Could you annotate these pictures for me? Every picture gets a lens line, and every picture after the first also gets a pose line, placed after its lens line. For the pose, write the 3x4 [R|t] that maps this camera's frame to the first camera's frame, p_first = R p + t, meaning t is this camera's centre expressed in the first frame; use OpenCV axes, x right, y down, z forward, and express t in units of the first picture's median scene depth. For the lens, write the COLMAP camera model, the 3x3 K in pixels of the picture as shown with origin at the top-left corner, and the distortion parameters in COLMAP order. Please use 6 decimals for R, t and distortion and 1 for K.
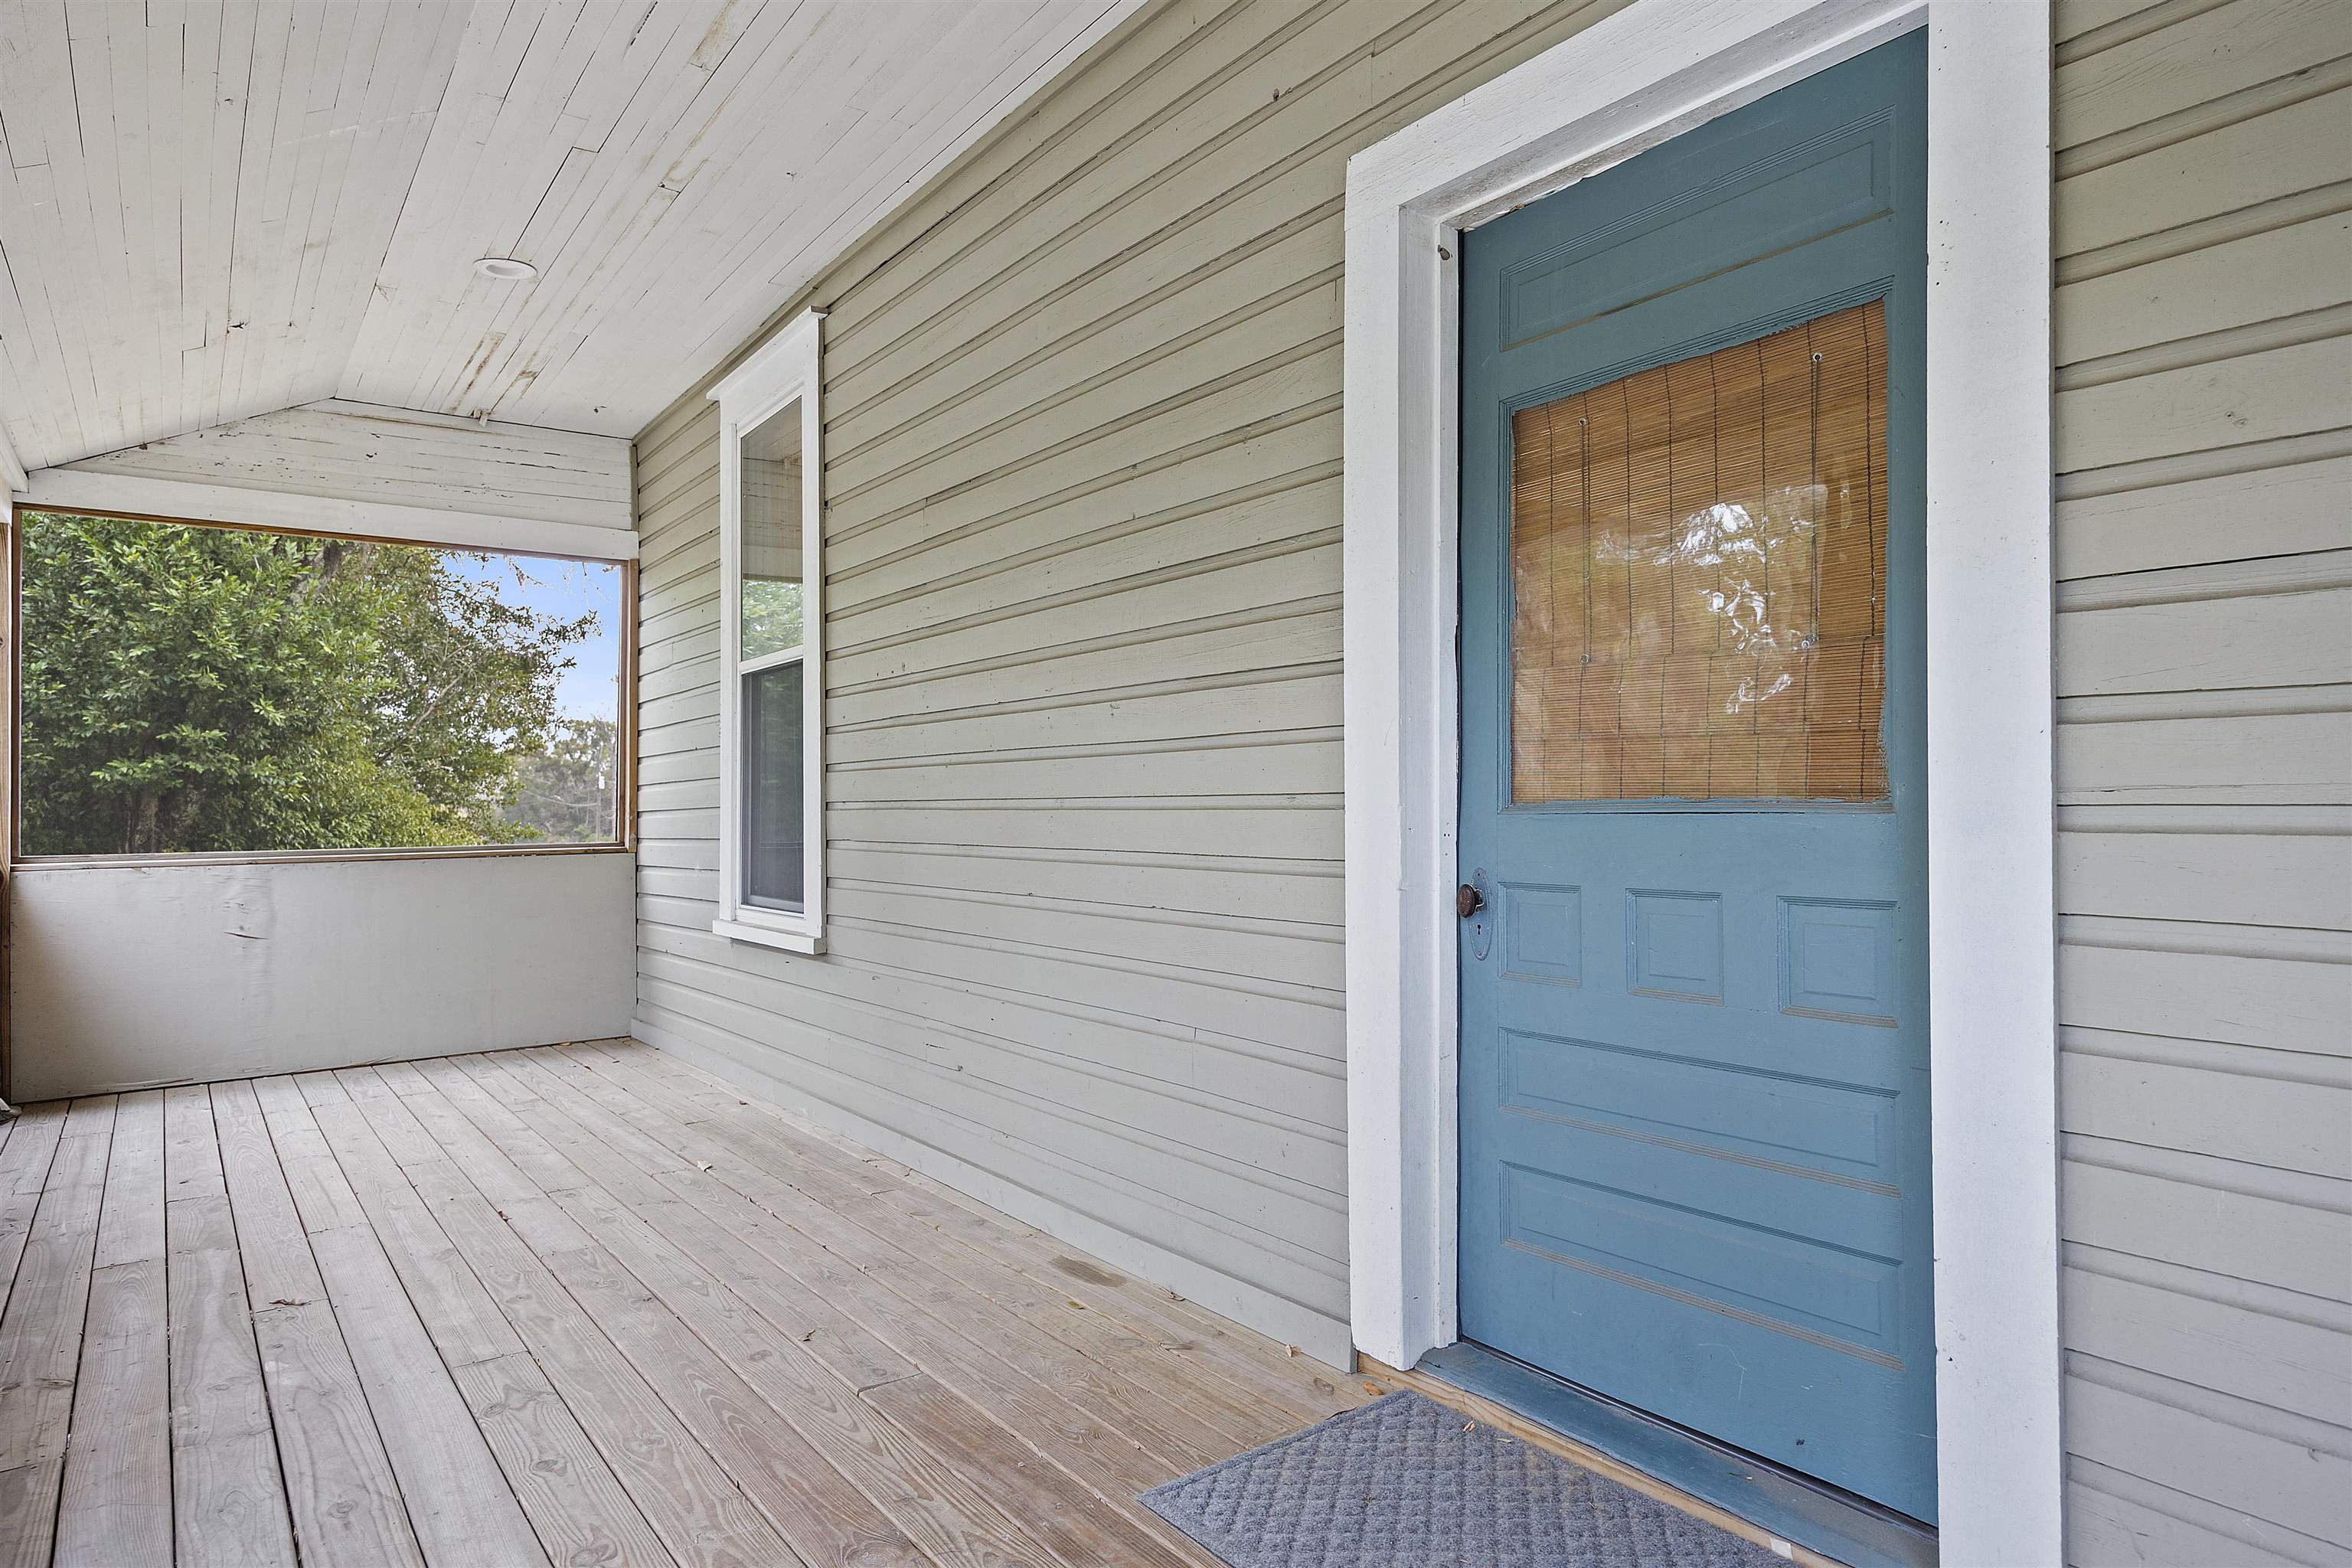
lens RADIAL K [[1319.2, 0, 1176.0], [0, 1319.2, 784.0], [0, 0, 1]] dist [0.003952, 0.000457]
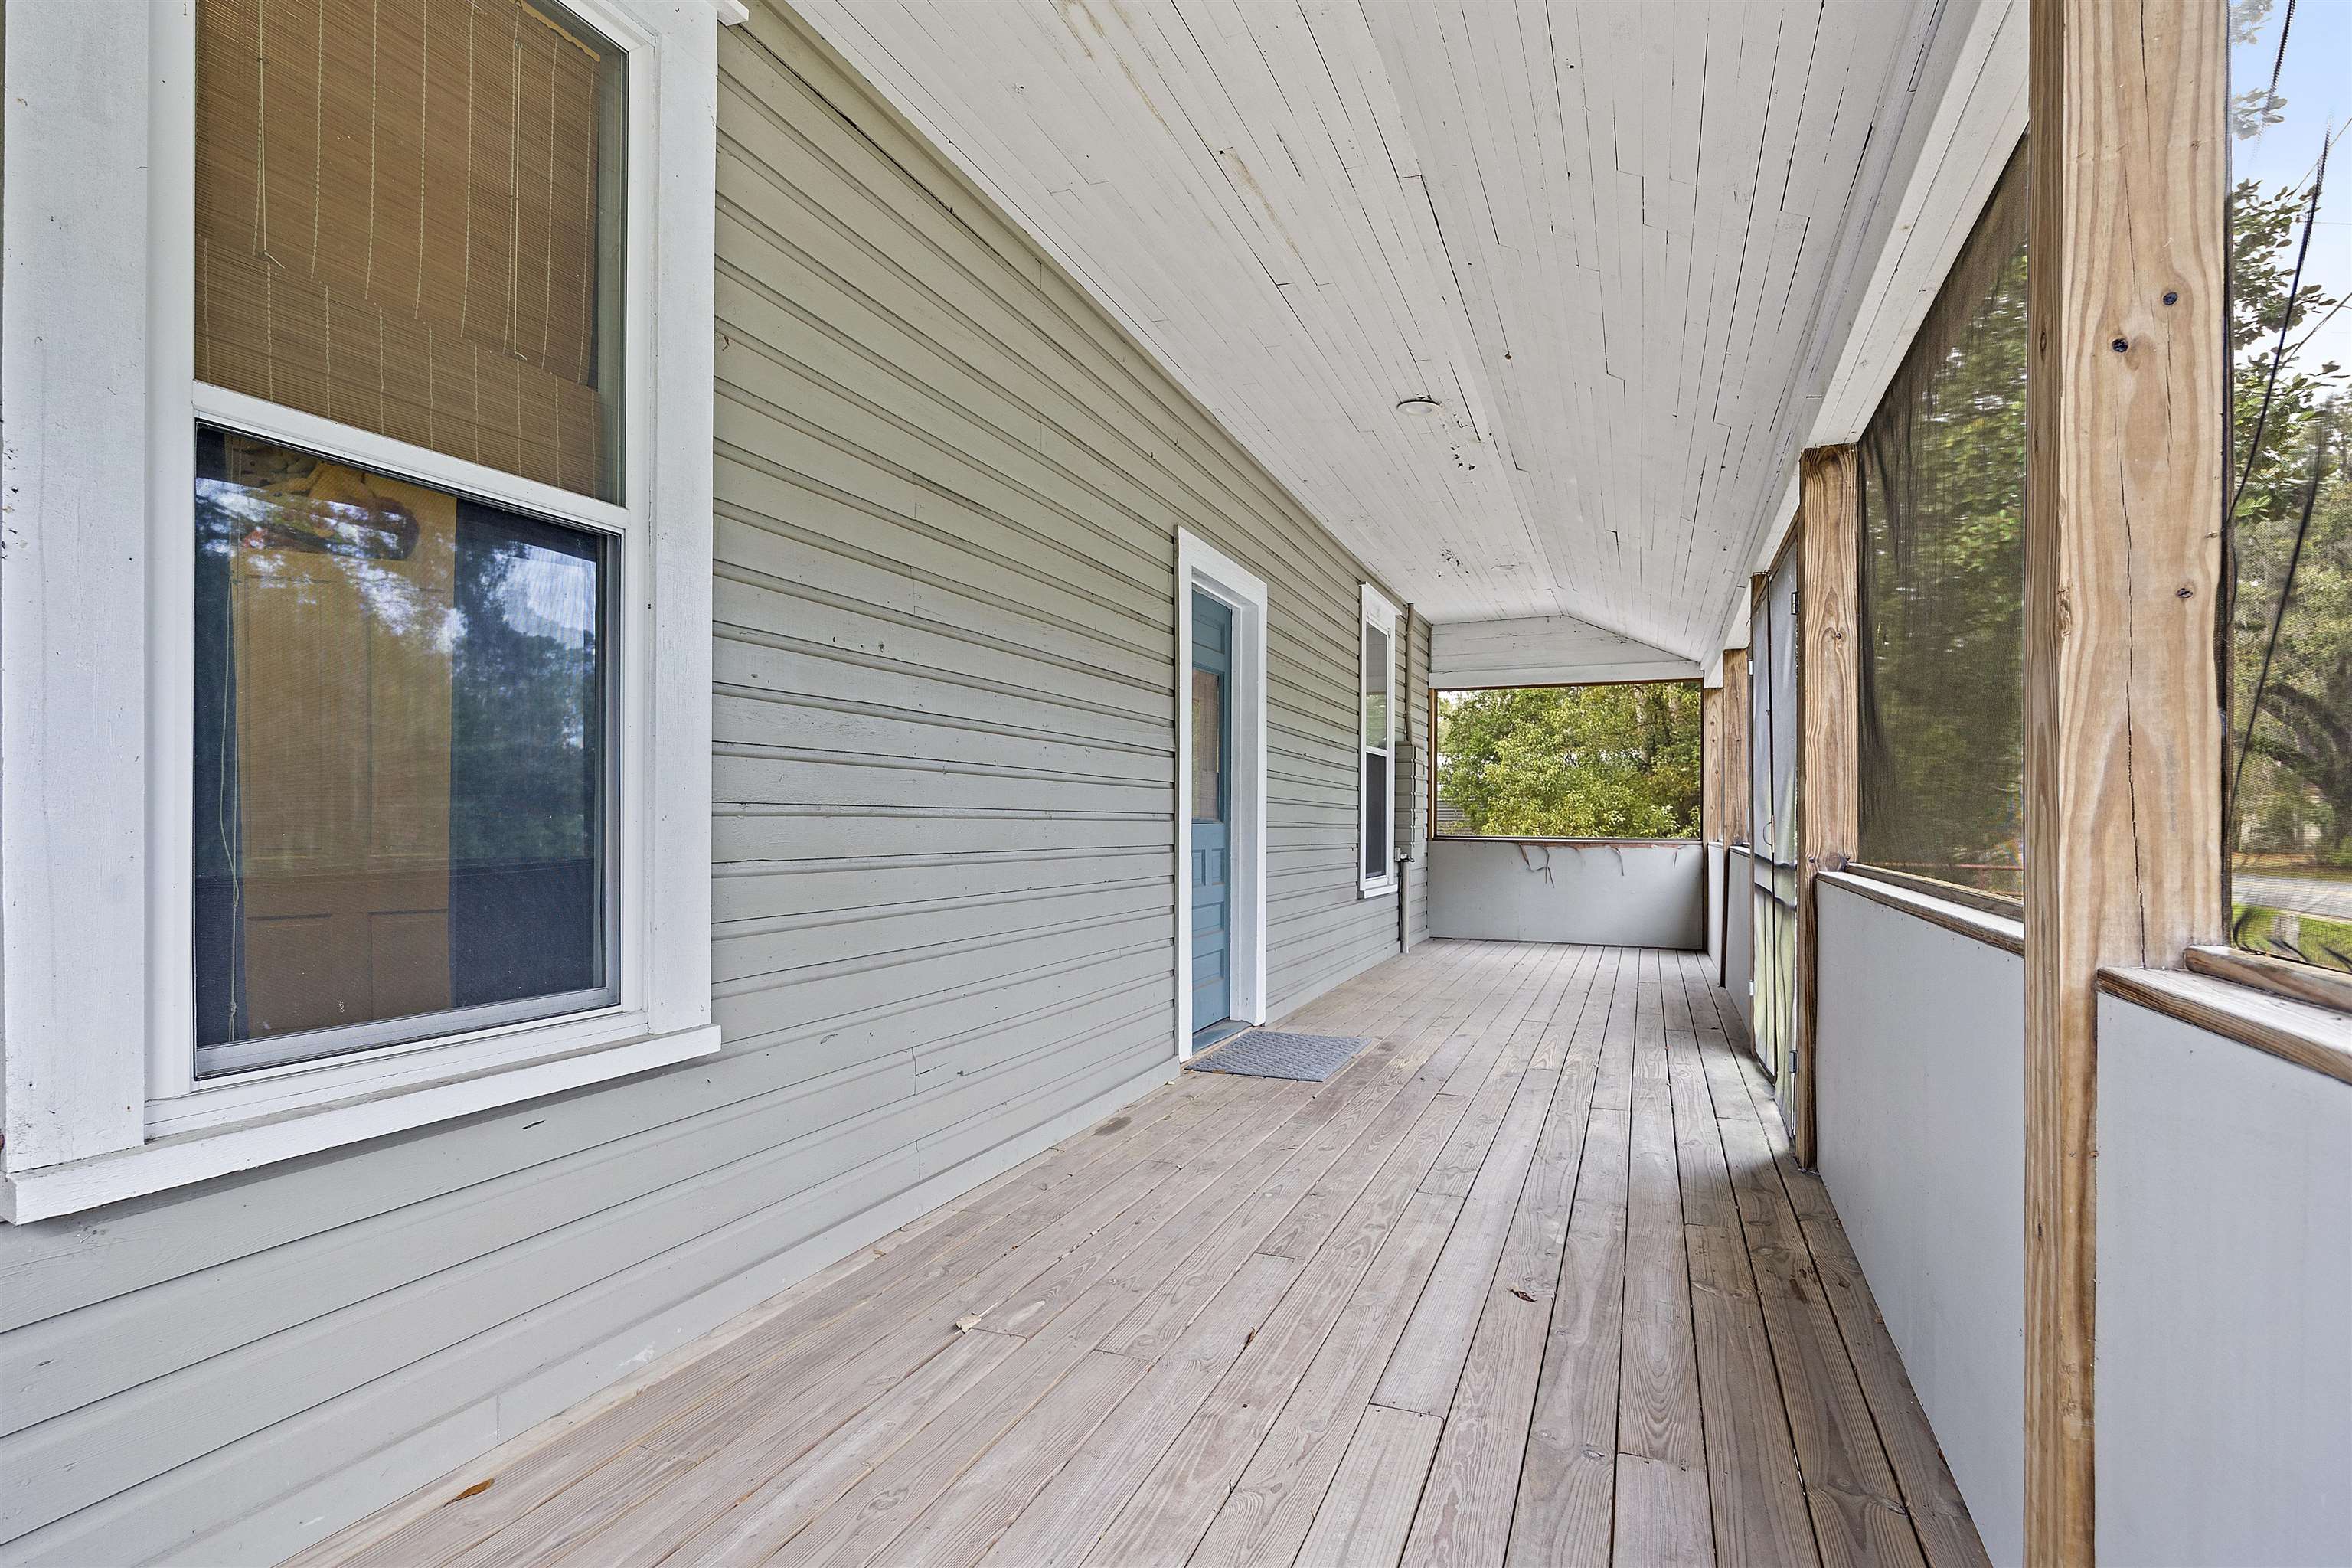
lens RADIAL K [[1173.1, 0, 1179.3], [0, 1173.1, 814.6], [0, 0, 1]] dist [0.000291, -0.000035]
pose [[-0.509305, 0.014609, 0.860462, -1.286659], [-0.011416, 0.999653, -0.023730, 0.045554], [-0.860510, -0.021908, -0.508961, 1.653543]]
